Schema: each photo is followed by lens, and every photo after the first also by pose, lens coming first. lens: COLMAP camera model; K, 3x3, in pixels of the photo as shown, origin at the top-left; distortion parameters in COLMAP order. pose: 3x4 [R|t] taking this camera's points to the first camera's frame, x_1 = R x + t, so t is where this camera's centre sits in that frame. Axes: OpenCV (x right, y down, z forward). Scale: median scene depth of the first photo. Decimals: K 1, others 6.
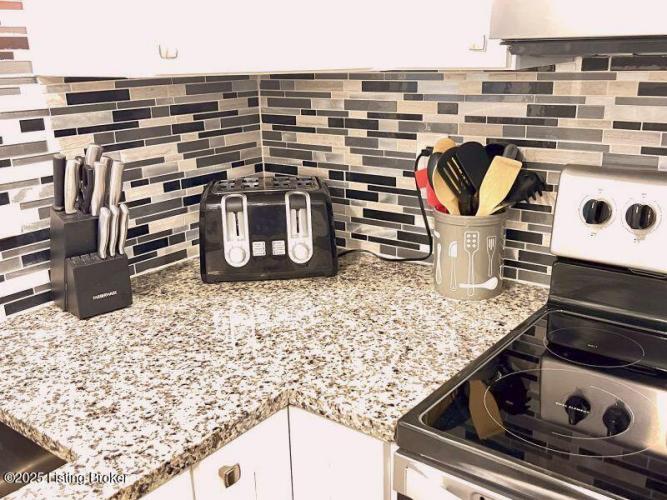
lens RADIAL K [[660.7, 0, 320.7], [0, 660.7, 265.2], [0, 0, 1]] dist [0.013695, 0.000000]
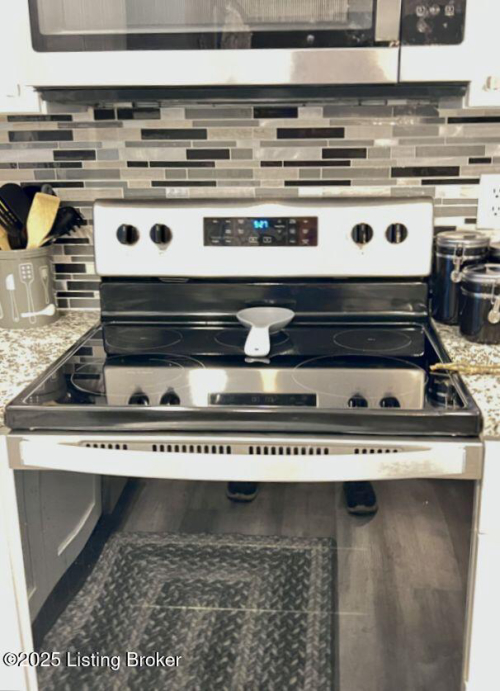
lens RADIAL K [[760.9, 0, 256.2], [0, 760.9, 343.8], [0, 0, 1]] dist [0.039459, 0.000000]
pose [[0.828247, -0.147534, 0.540593, -0.156573], [0.162891, 0.986448, 0.019646, 0.115524], [-0.536165, 0.071786, 0.841055, -0.261222]]
